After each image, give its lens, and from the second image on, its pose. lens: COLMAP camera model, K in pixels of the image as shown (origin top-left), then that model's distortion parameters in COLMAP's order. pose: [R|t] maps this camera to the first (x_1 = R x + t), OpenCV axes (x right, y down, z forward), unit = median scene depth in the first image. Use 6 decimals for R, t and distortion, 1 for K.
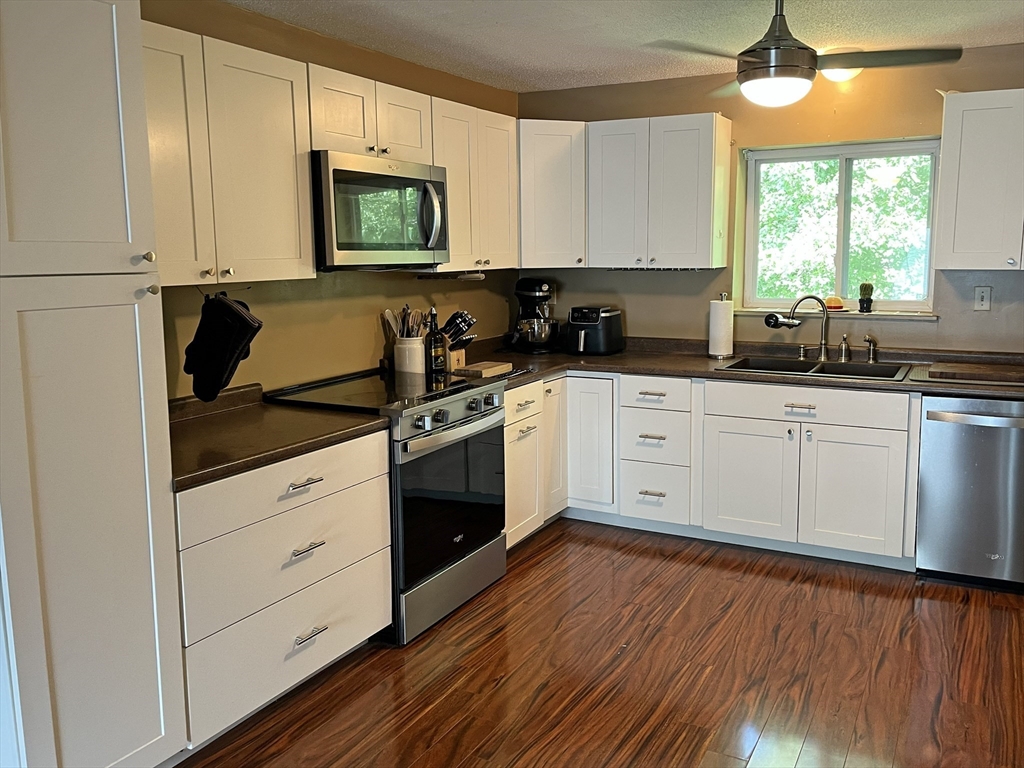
lens RADIAL K [[841.9, 0, 512.2], [0, 841.9, 357.7], [0, 0, 1]] dist [0.056408, -0.001732]
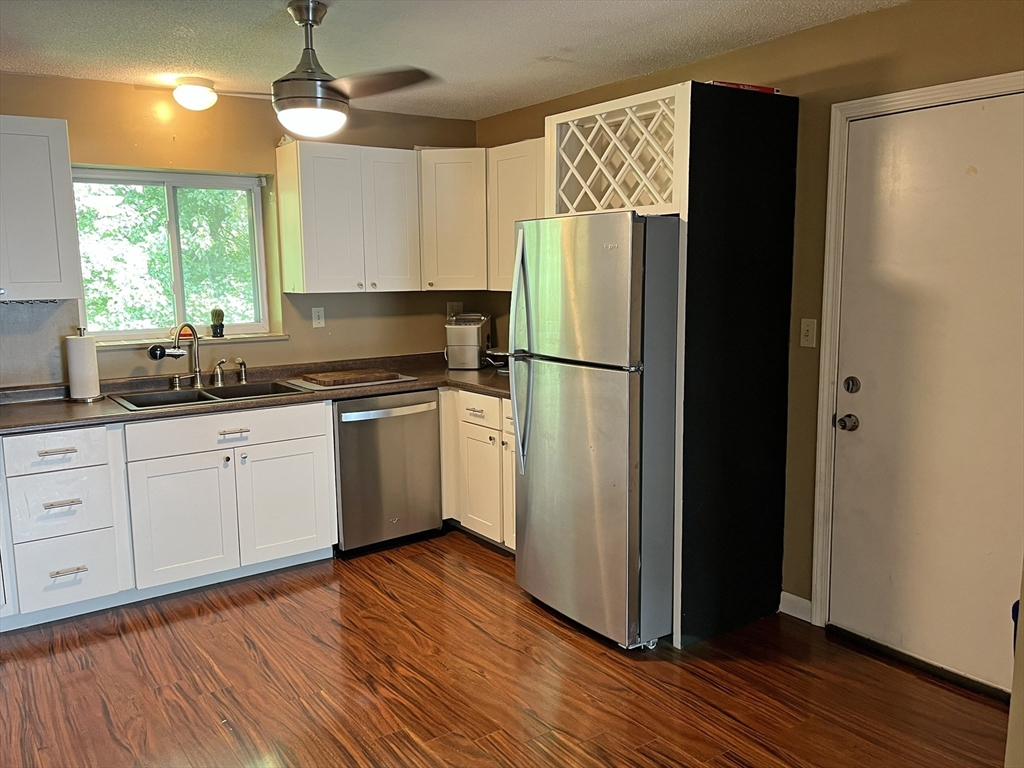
lens RADIAL K [[826.9, 0, 512.0], [0, 826.9, 384.0], [0, 0, 1]] dist [0.071867, 0.003596]
pose [[0.492533, -0.124371, 0.861361, -0.321786], [0.128400, 0.989290, 0.069423, -0.023705], [-0.860770, 0.076405, 0.503227, 0.198602]]
